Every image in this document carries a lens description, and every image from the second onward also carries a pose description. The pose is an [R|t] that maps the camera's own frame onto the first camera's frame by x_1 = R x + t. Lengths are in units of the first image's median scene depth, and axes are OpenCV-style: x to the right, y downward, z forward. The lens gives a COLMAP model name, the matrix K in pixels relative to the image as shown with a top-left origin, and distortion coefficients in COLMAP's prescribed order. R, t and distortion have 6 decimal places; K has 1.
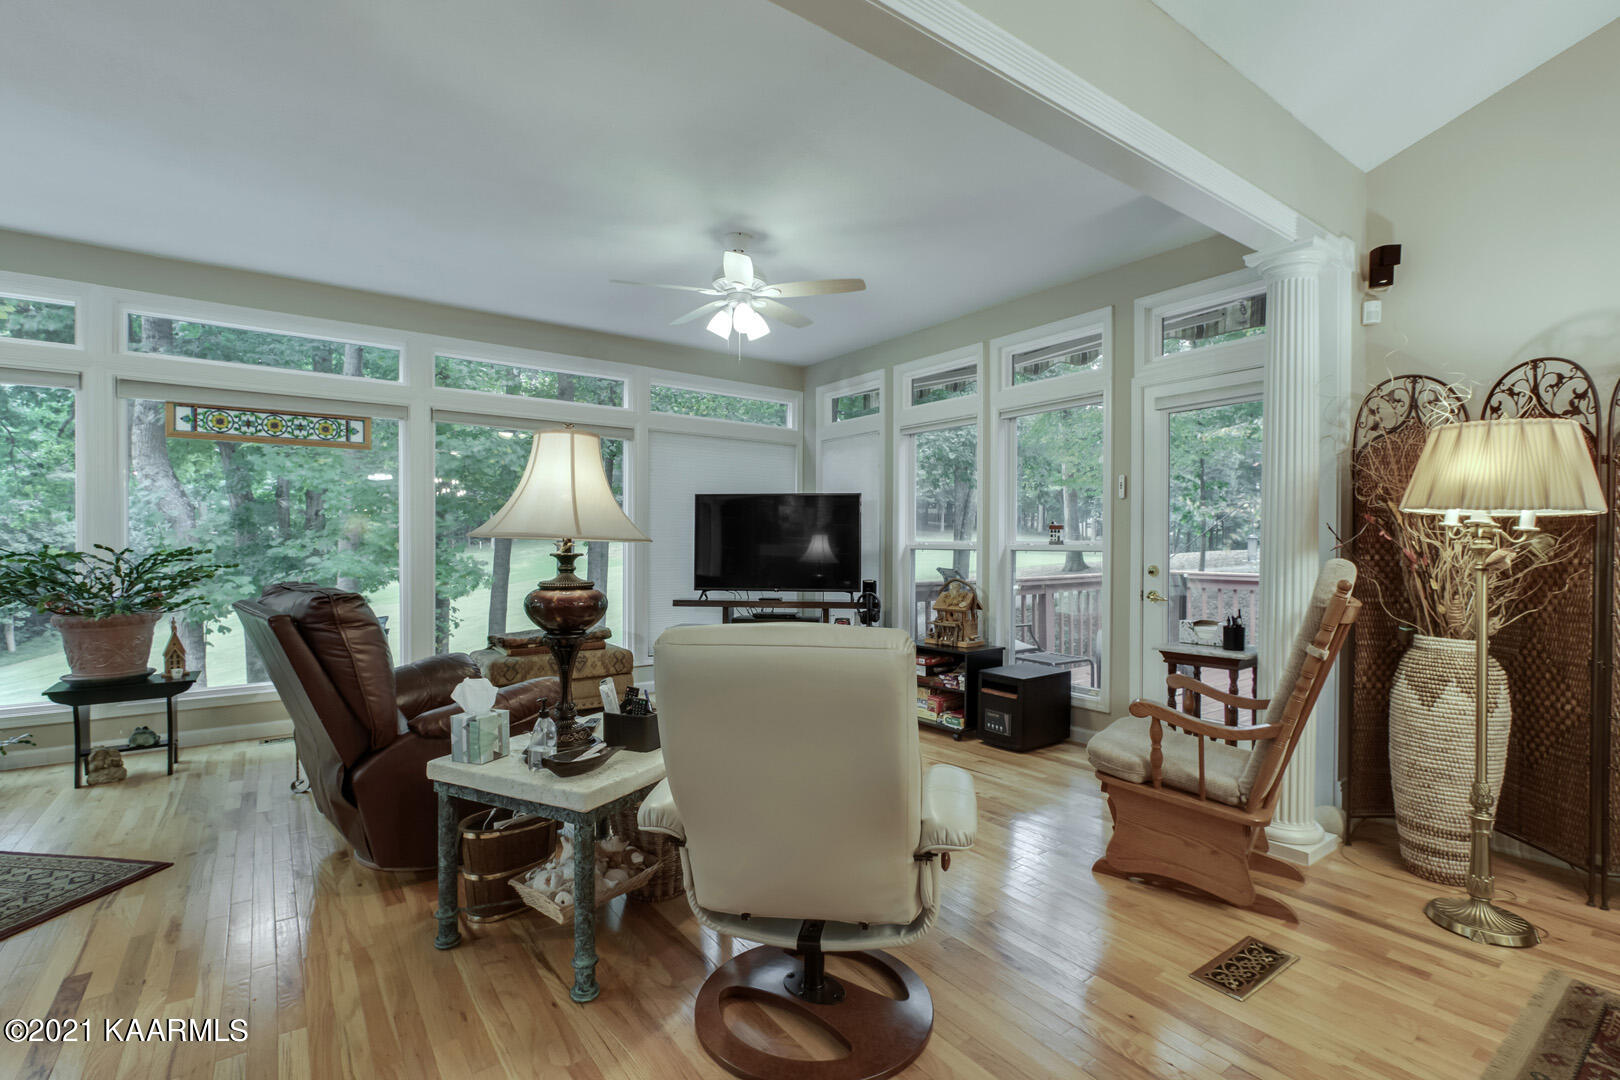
lens RADIAL K [[747.3, 0, 814.6], [0, 747.3, 550.2], [0, 0, 1]] dist [-0.012855, 0.003689]
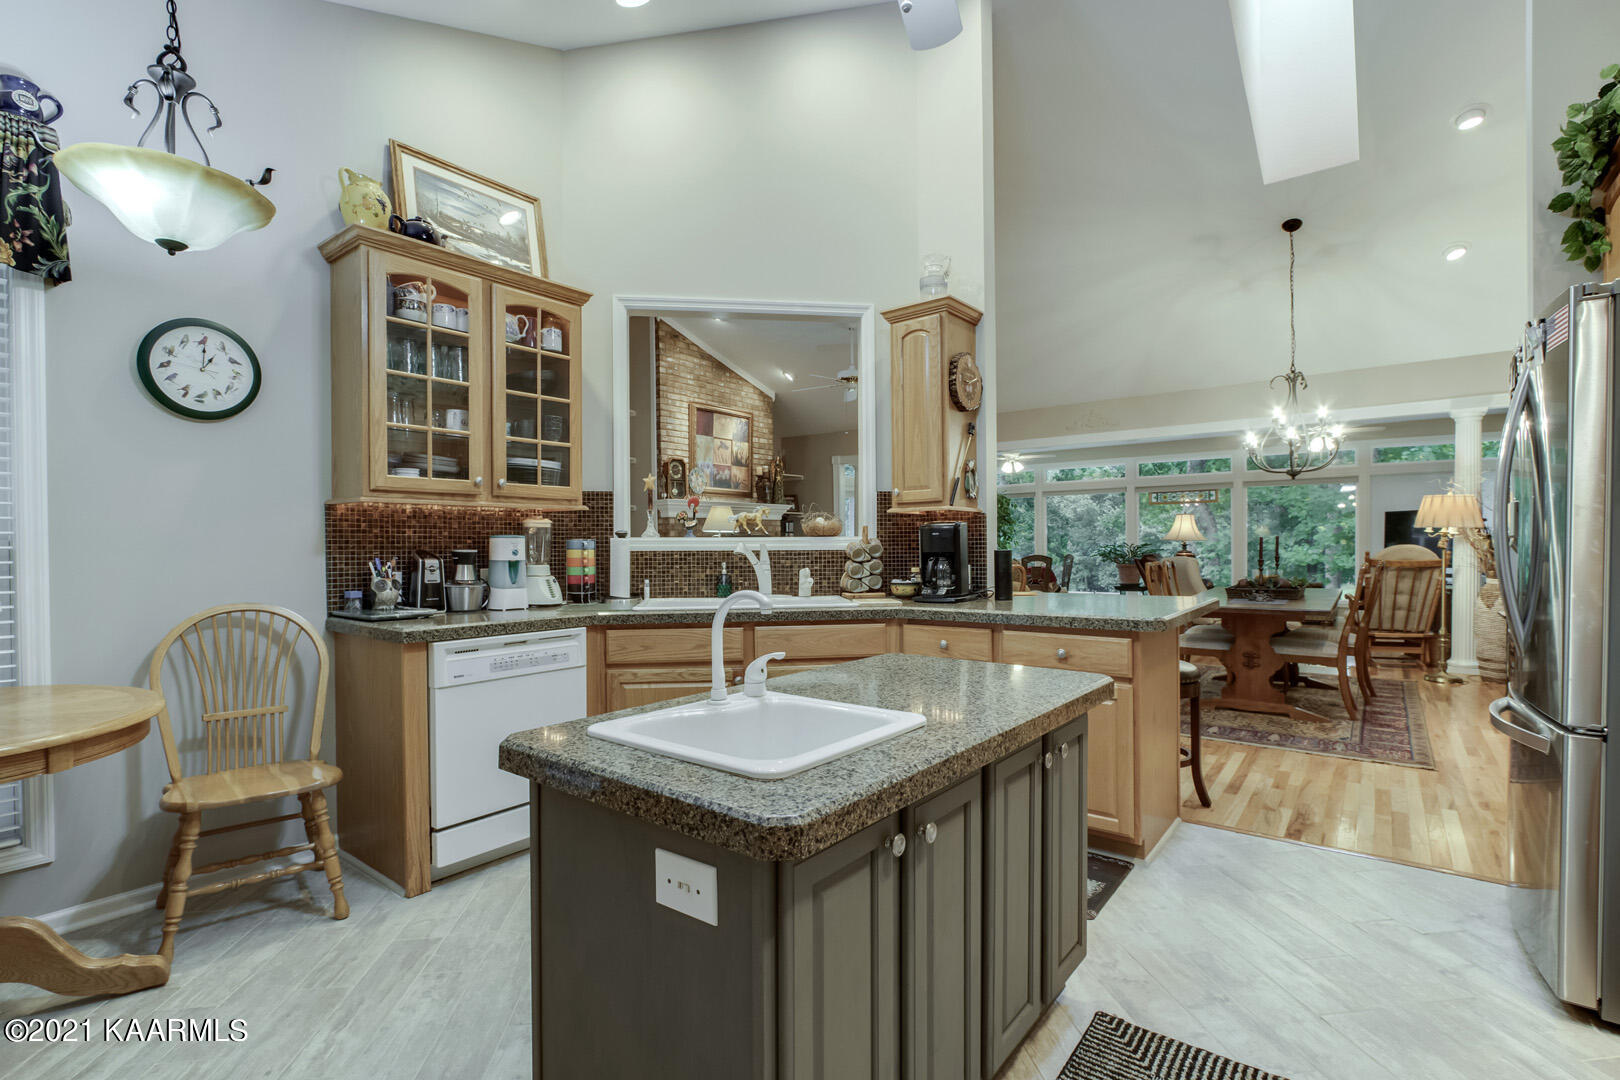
lens RADIAL K [[747.3, 0, 814.6], [0, 747.3, 550.2], [0, 0, 1]] dist [-0.012855, 0.003689]
pose [[0.280114, 0.003210, -0.959961, 1.640460], [0.001561, 0.999992, 0.003800, 0.011257], [0.959965, -0.002563, 0.280107, -1.127492]]
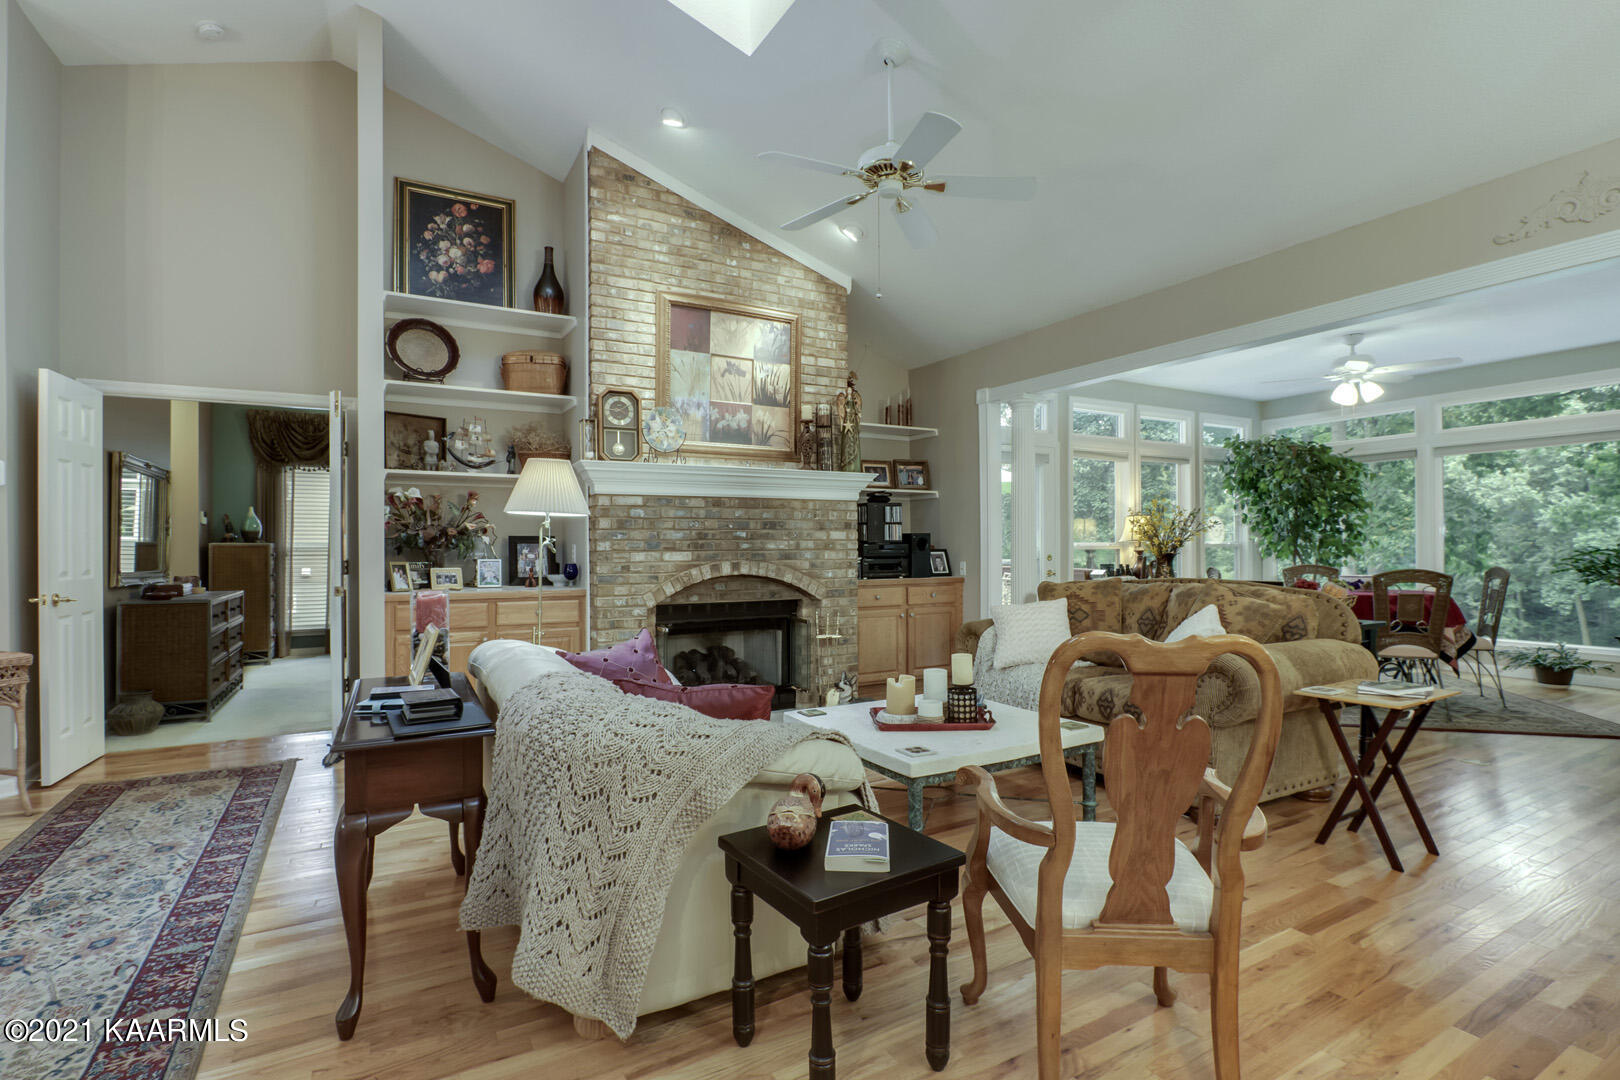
lens RADIAL K [[767.3, 0, 816.4], [0, 767.3, 542.1], [0, 0, 1]] dist [-0.022420, 0.006165]
pose [[-0.114303, -0.007133, -0.993420, 0.674716], [-0.004669, 0.999967, -0.006643, 0.007603], [0.993435, 0.003879, -0.114332, -0.461252]]
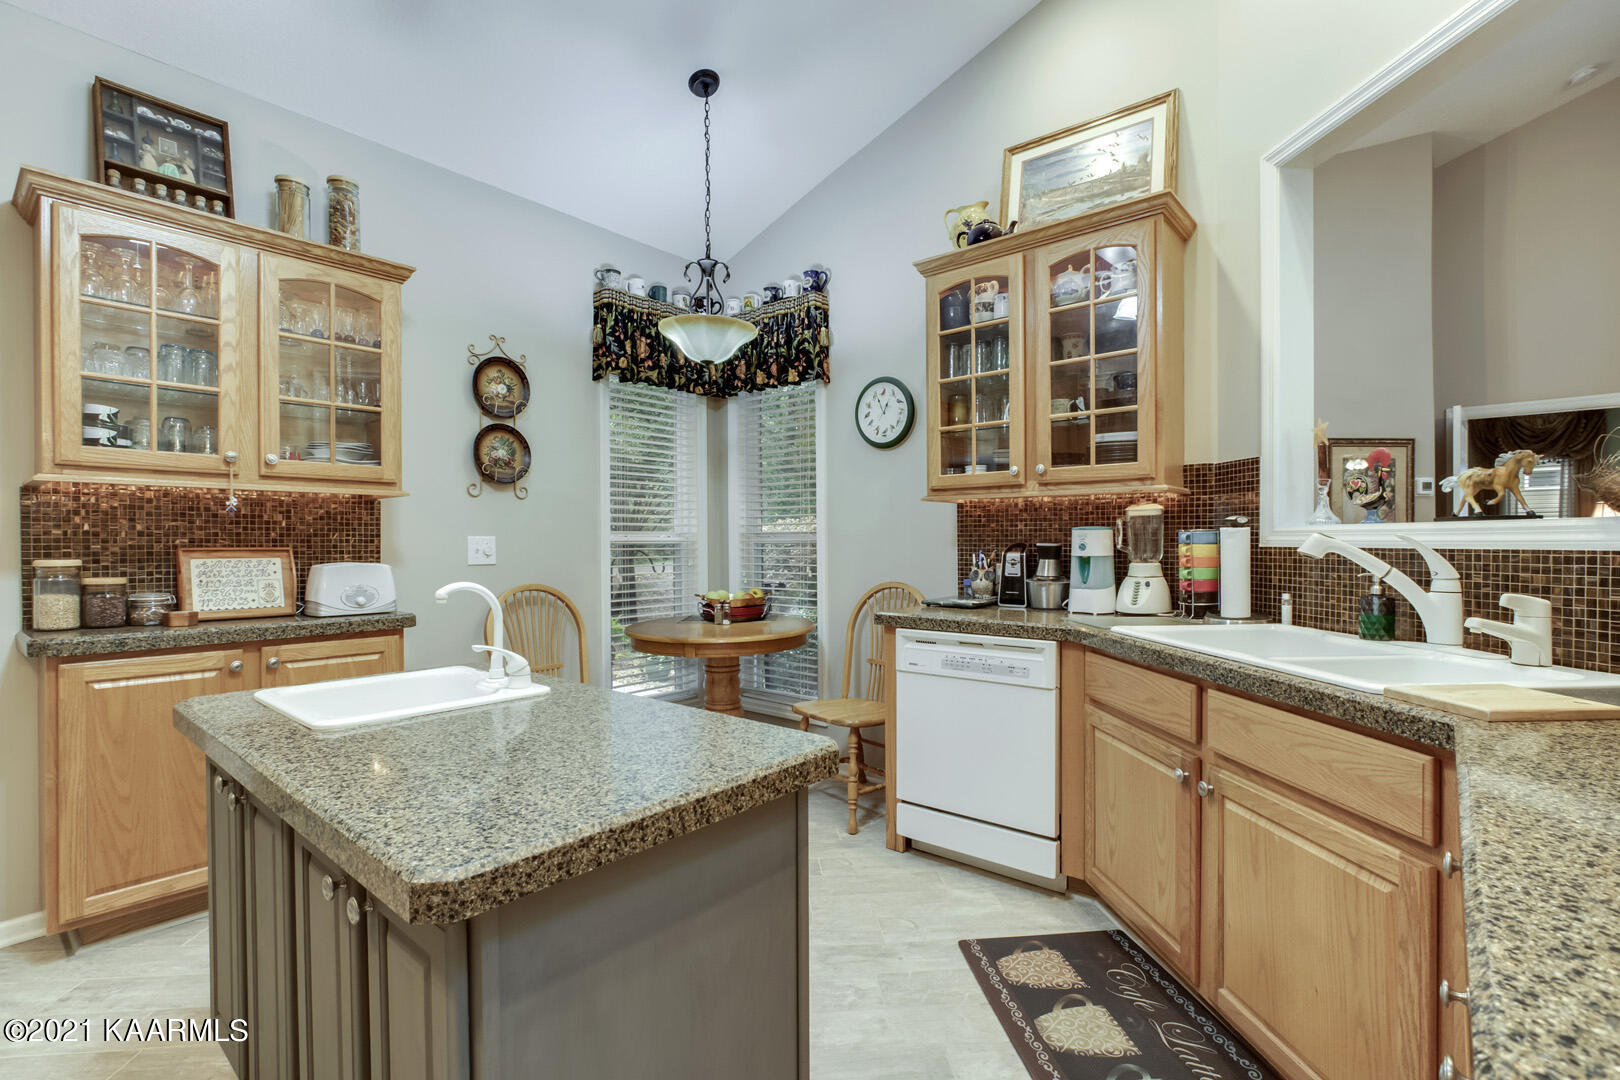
lens RADIAL K [[747.3, 0, 814.6], [0, 747.3, 550.2], [0, 0, 1]] dist [-0.012855, 0.003689]
pose [[-0.969319, 0.004159, -0.245769, 1.178374], [0.000358, 0.999880, 0.015509, 0.008628], [0.245804, 0.014945, -0.969204, -0.597359]]
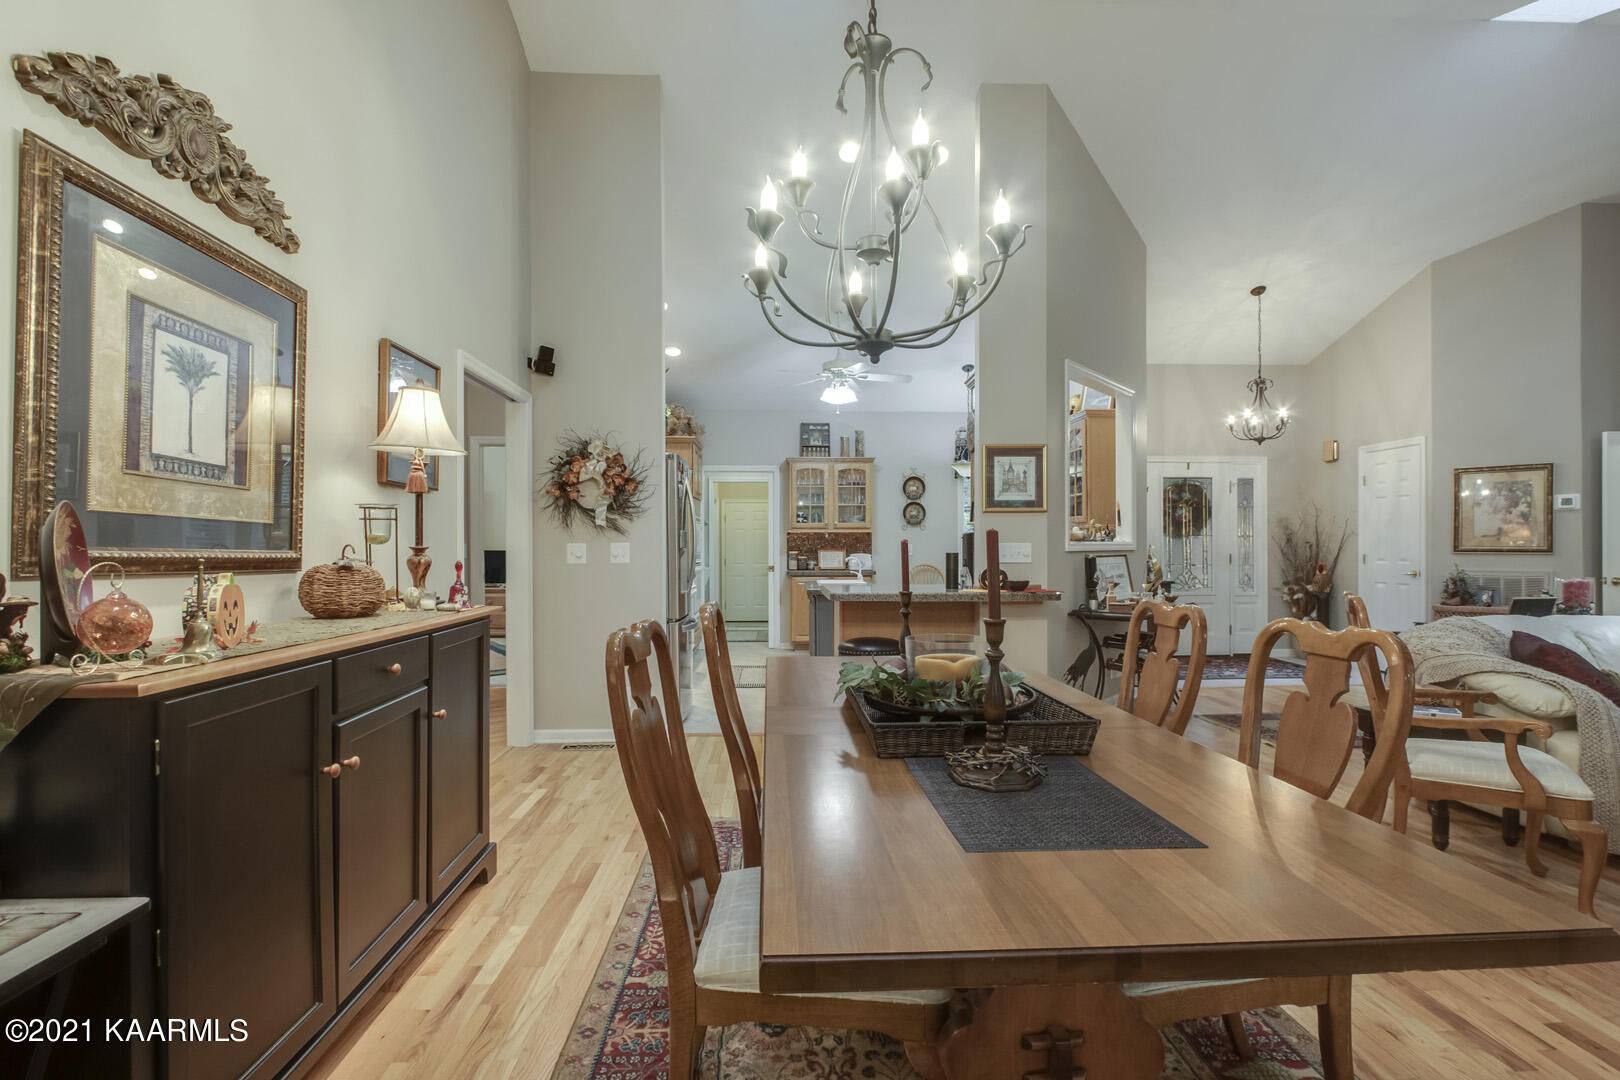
lens RADIAL K [[744.9, 0, 815.4], [0, 744.9, 549.9], [0, 0, 1]] dist [-0.014612, 0.004224]
pose [[-0.837418, -0.002154, 0.546558, 0.354858], [0.004878, 0.999923, 0.011415, -0.005157], [-0.546541, 0.012226, -0.837343, 0.503987]]
